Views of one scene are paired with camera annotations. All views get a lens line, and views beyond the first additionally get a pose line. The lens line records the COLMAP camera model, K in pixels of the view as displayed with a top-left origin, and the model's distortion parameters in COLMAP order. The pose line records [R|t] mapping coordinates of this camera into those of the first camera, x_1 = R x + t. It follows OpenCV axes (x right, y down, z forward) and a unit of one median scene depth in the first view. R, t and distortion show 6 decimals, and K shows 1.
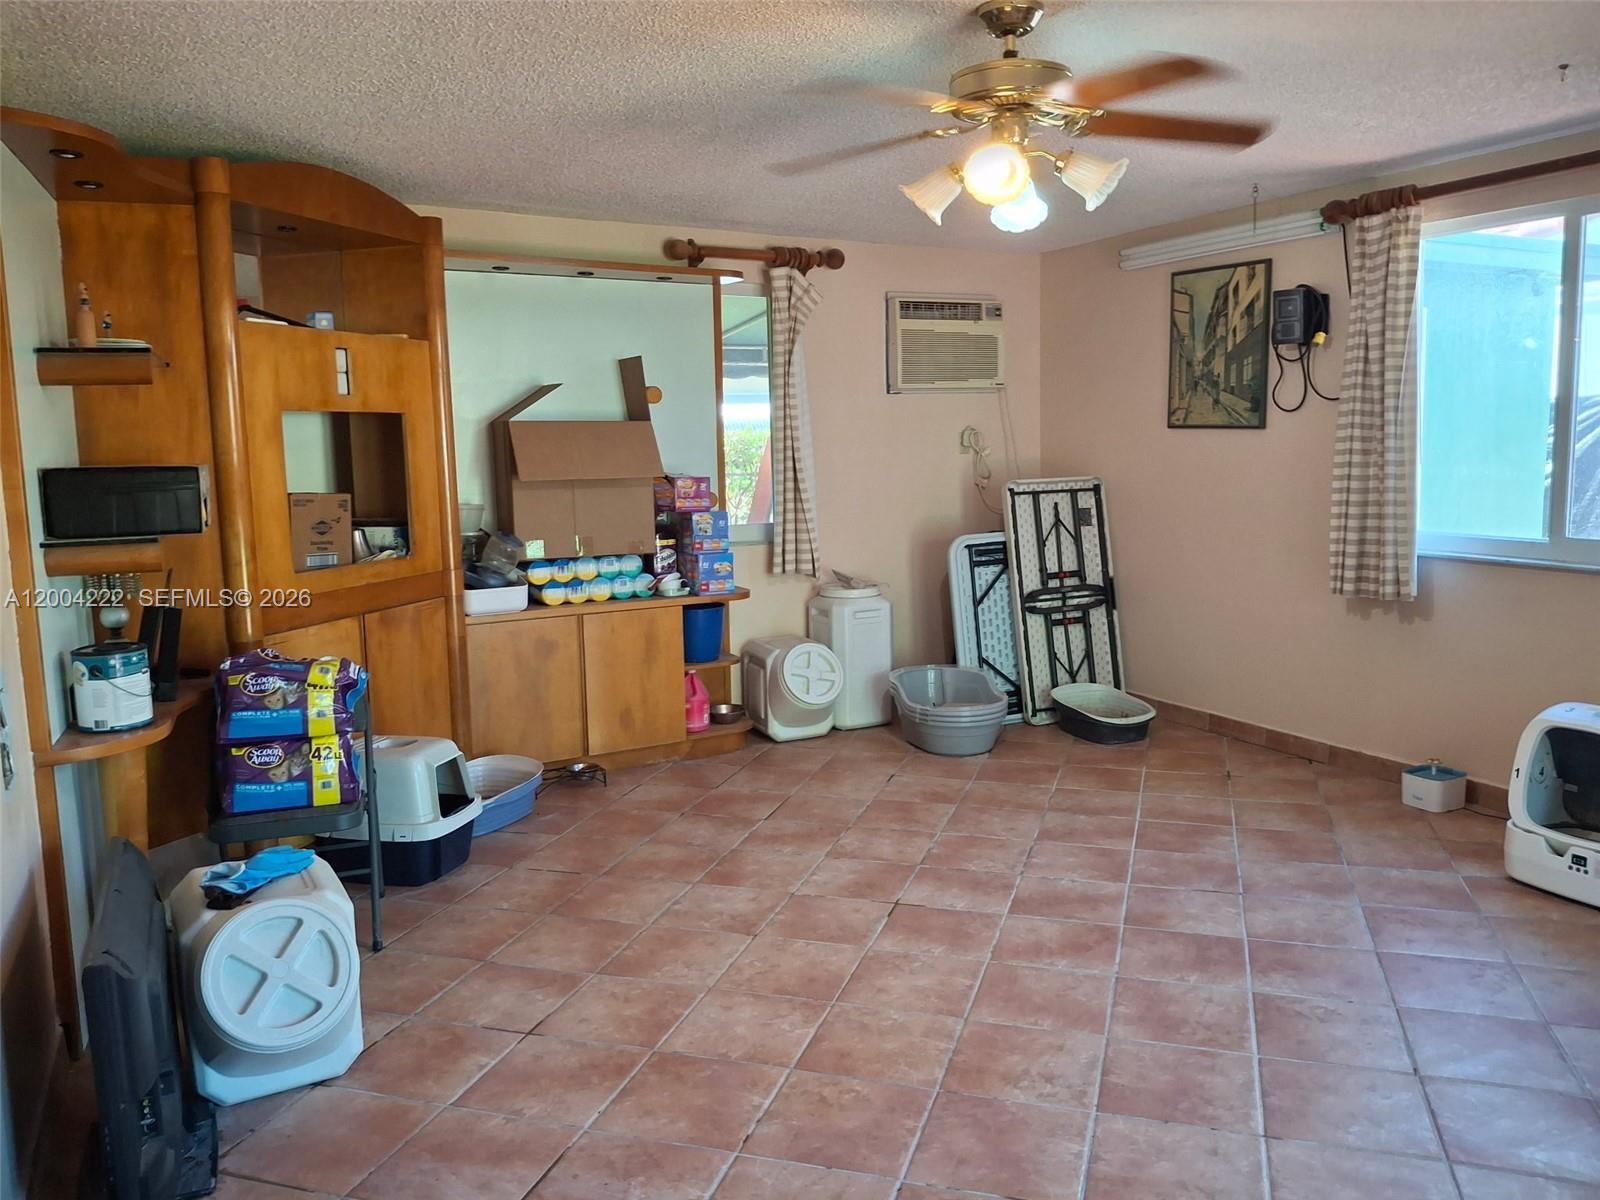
lens RADIAL K [[1194.7, 0, 819.8], [0, 1194.7, 592.7], [0, 0, 1]] dist [0.140428, -0.322989]
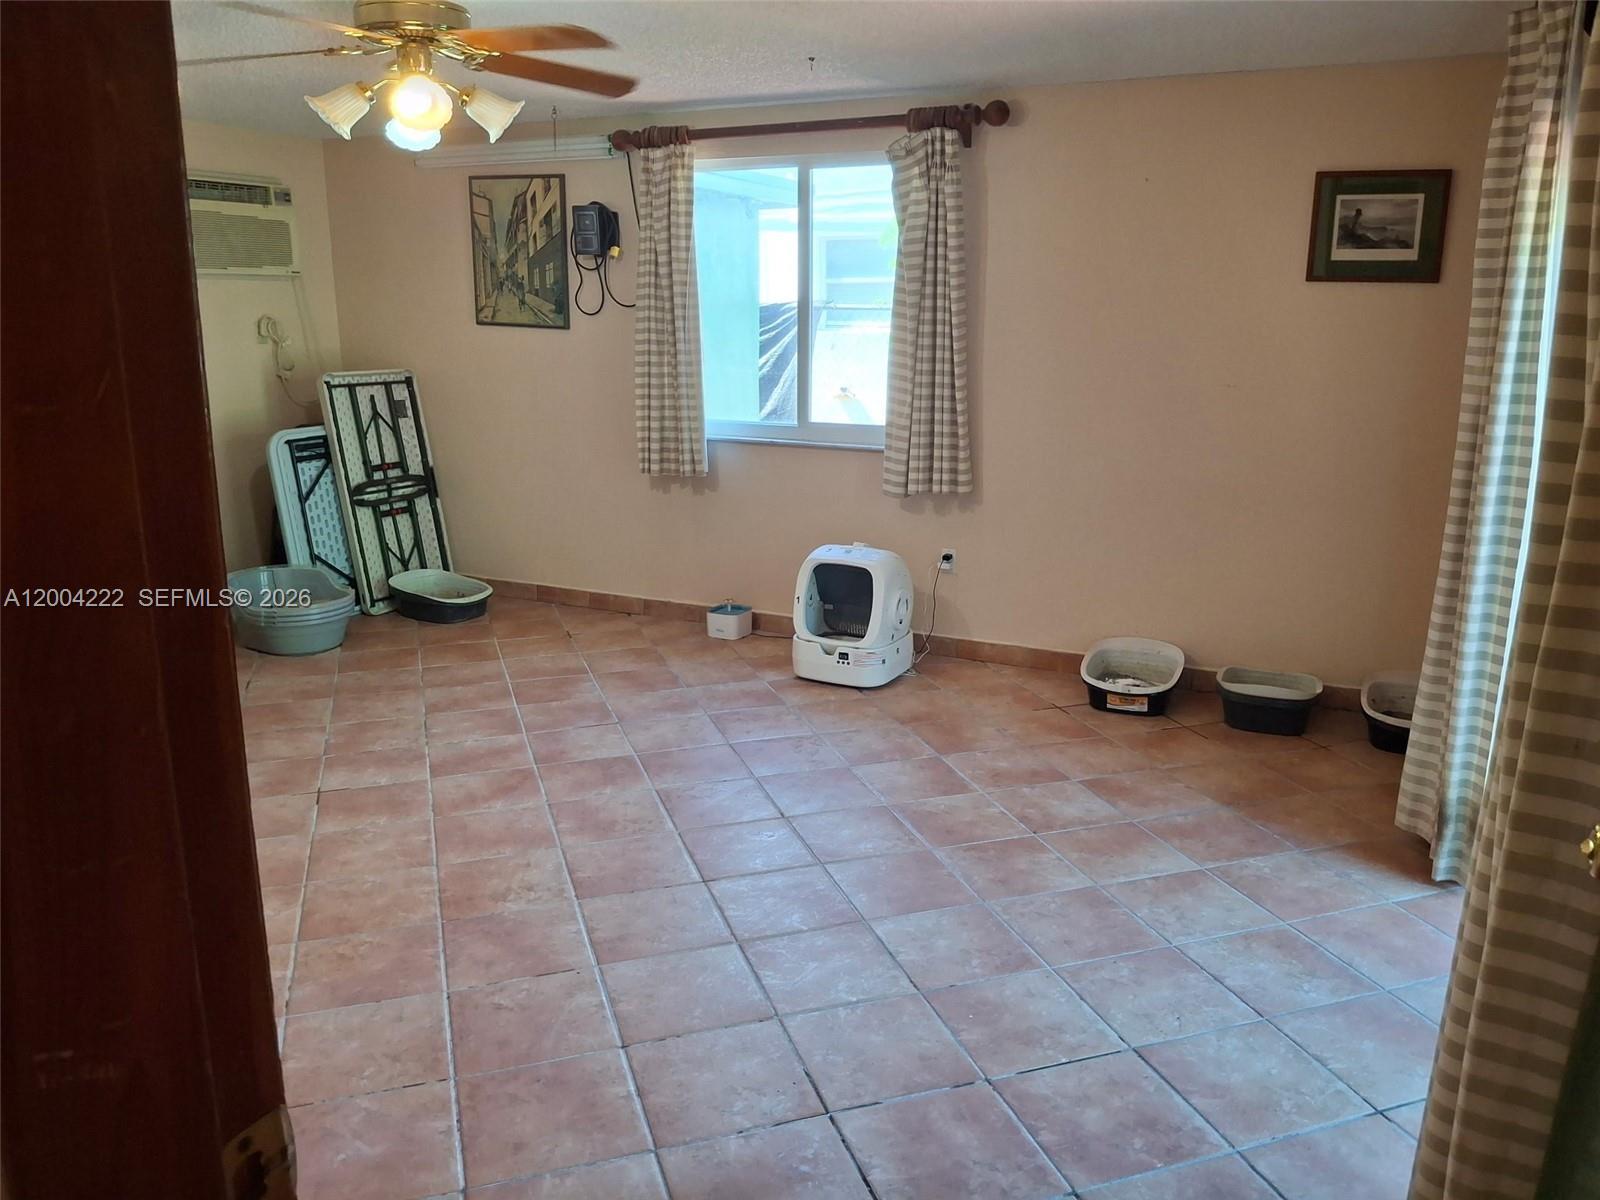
lens RADIAL K [[1194.7, 0, 819.8], [0, 1194.7, 592.7], [0, 0, 1]] dist [0.140428, -0.322989]
pose [[0.805747, -0.108489, 0.582238, -0.133995], [0.052715, 0.992315, 0.111947, -0.005138], [-0.589909, -0.059509, 0.805274, -0.064847]]
